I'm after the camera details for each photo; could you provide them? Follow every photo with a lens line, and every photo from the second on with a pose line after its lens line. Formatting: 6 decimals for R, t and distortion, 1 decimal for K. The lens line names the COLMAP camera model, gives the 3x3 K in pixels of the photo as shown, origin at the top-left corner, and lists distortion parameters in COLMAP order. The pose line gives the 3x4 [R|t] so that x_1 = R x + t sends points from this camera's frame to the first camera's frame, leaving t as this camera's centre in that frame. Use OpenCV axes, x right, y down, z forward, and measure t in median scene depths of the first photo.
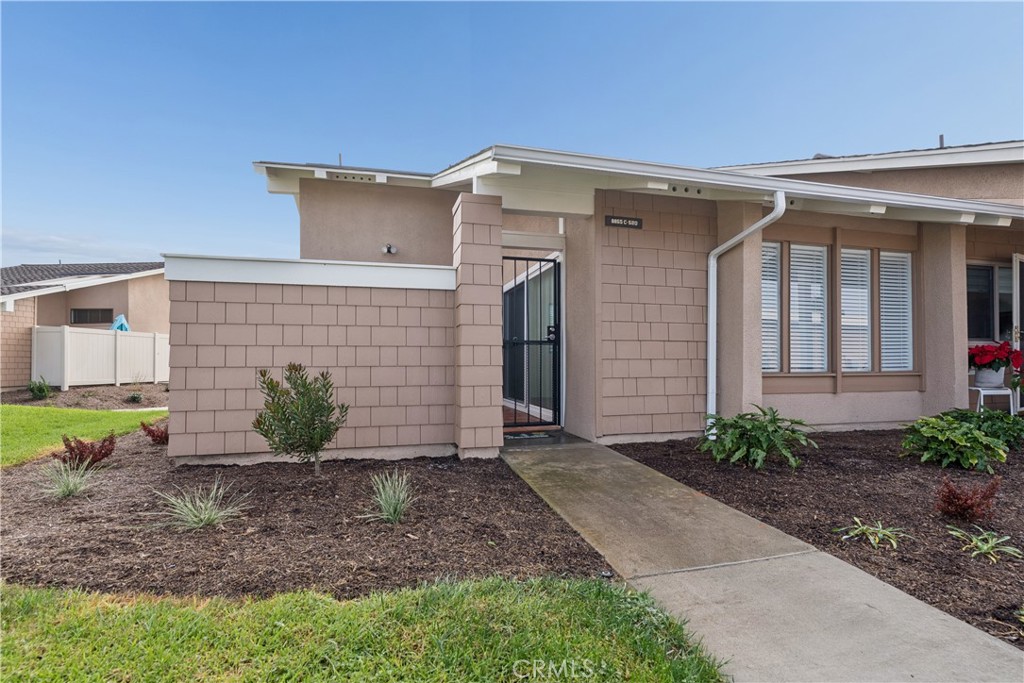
lens RADIAL K [[469.7, 0, 510.5], [0, 469.7, 357.7], [0, 0, 1]] dist [-0.002155, -0.000561]
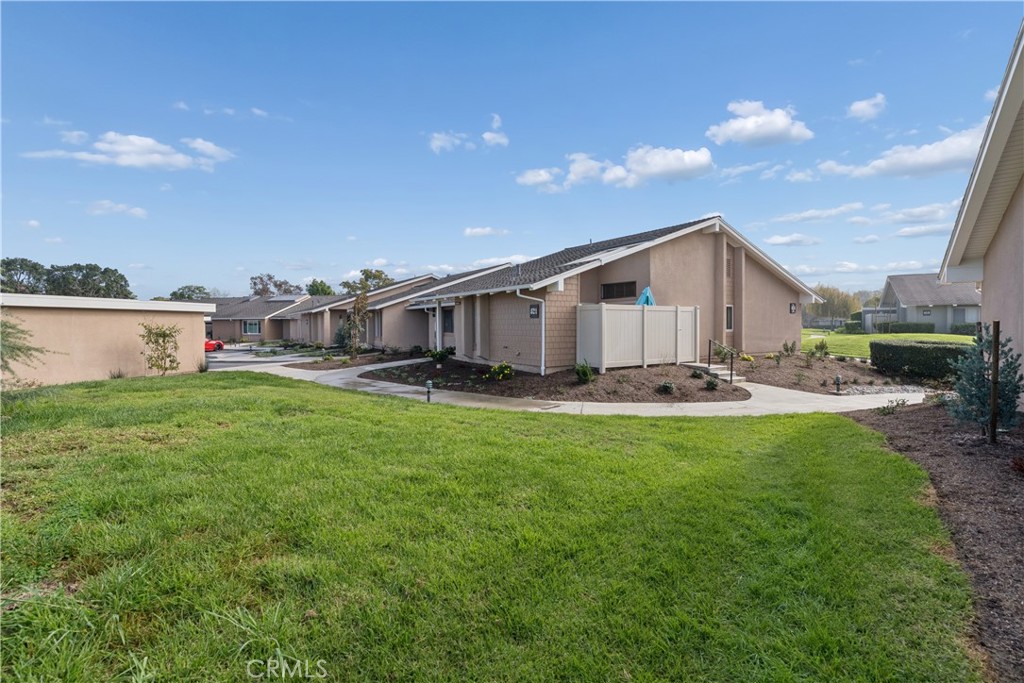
lens RADIAL K [[471.7, 0, 512.0], [0, 471.7, 341.5], [0, 0, 1]] dist [0.000893, 0.000362]
pose [[0.612006, 0.025379, -0.790446, -0.325702], [0.009094, 0.999193, 0.039122, -0.030253], [0.790801, -0.031131, 0.611282, 0.291202]]
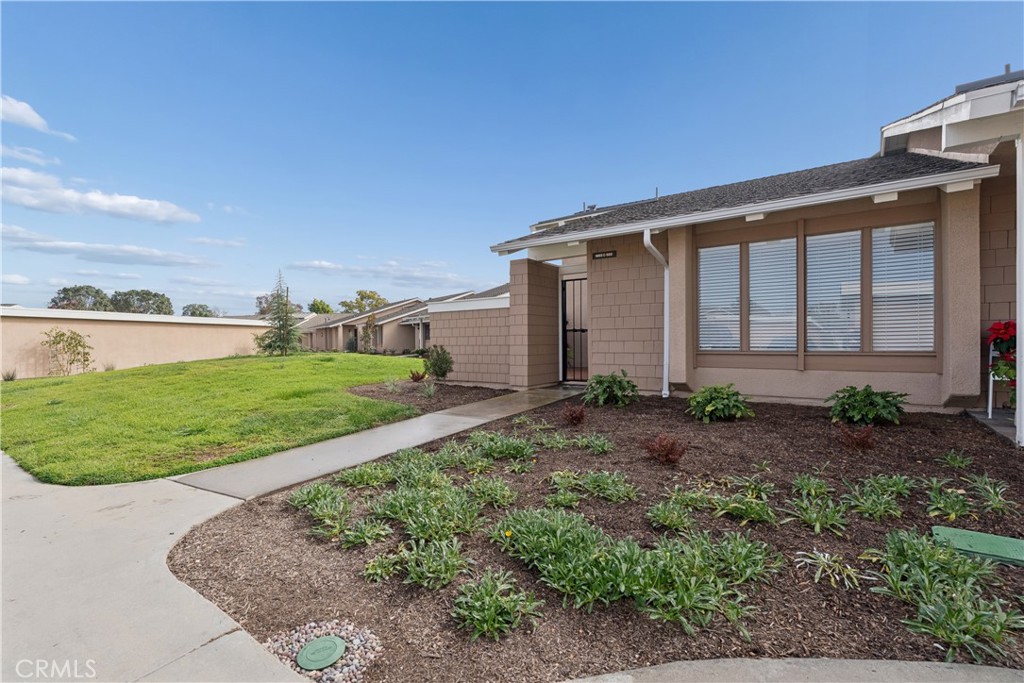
lens RADIAL K [[471.7, 0, 512.0], [0, 471.7, 341.5], [0, 0, 1]] dist [0.000893, 0.000362]
pose [[0.632655, -0.003671, -0.774425, 0.387023], [0.014480, 0.999870, 0.007089, -0.003397], [0.774298, -0.015699, 0.632626, -0.077916]]
